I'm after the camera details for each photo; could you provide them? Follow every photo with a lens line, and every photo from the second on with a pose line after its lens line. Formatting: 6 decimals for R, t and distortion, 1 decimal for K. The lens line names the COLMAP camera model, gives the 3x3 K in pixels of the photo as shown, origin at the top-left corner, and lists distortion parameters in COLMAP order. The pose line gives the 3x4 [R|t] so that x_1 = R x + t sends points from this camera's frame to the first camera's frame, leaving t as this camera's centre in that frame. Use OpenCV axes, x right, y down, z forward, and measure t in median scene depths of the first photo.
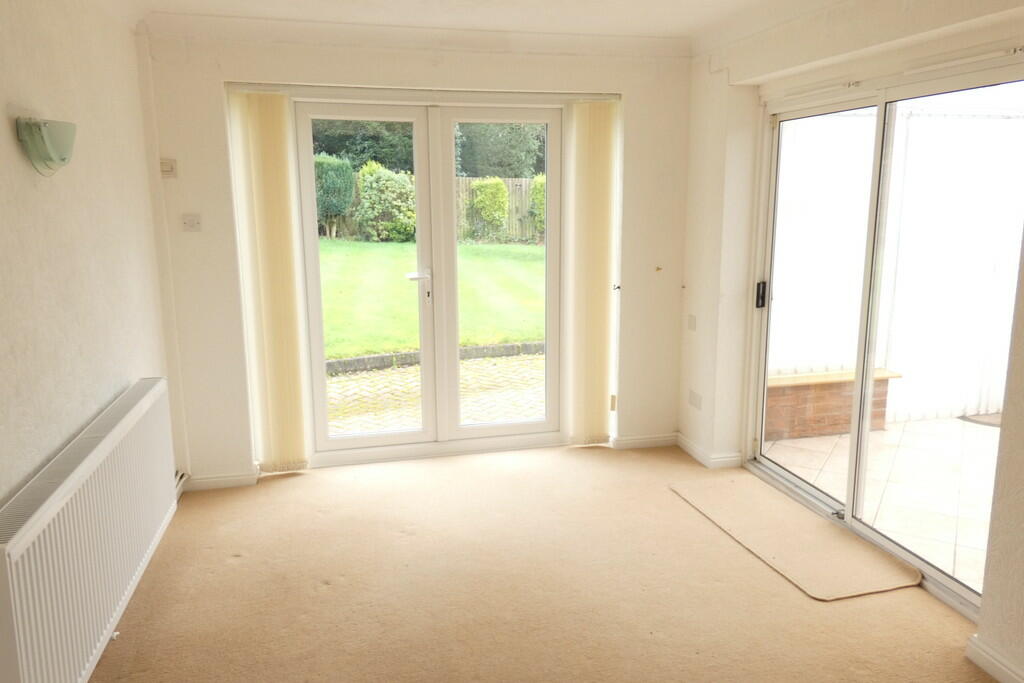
lens RADIAL K [[735.6, 0, 513.9], [0, 735.6, 340.4], [0, 0, 1]] dist [0.048820, -0.001803]
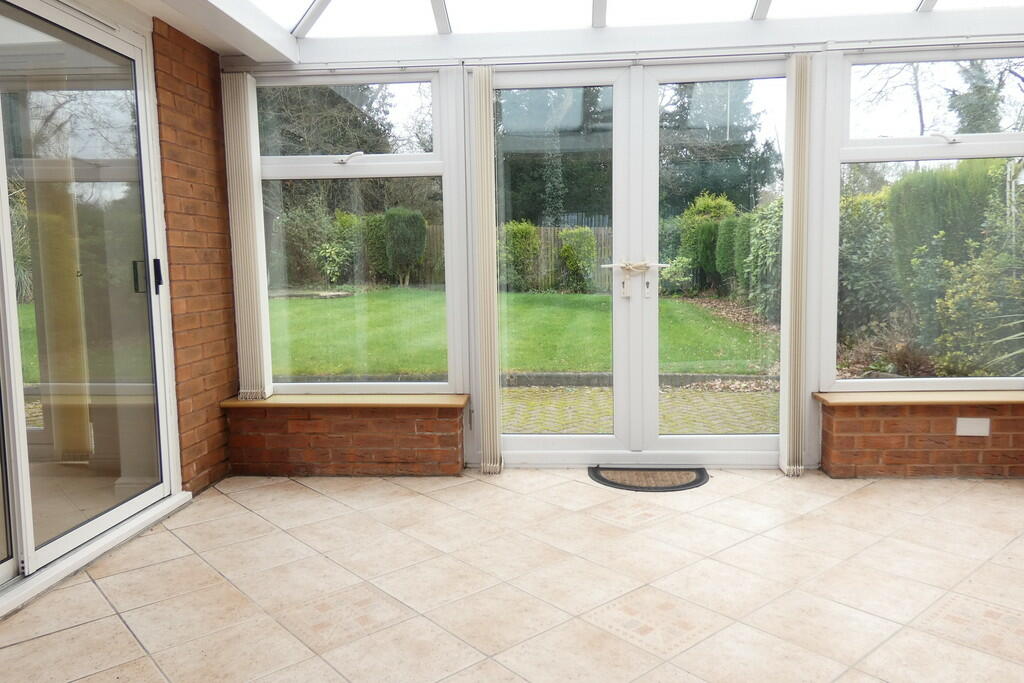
lens RADIAL K [[735.6, 0, 518.1], [0, 735.6, 340.4], [0, 0, 1]] dist [0.048820, -0.001803]
pose [[0.951499, 0.020888, -0.306942, 0.212228], [-0.047917, 0.995579, -0.080787, 0.010914], [0.303898, 0.091577, 0.948293, 0.077633]]
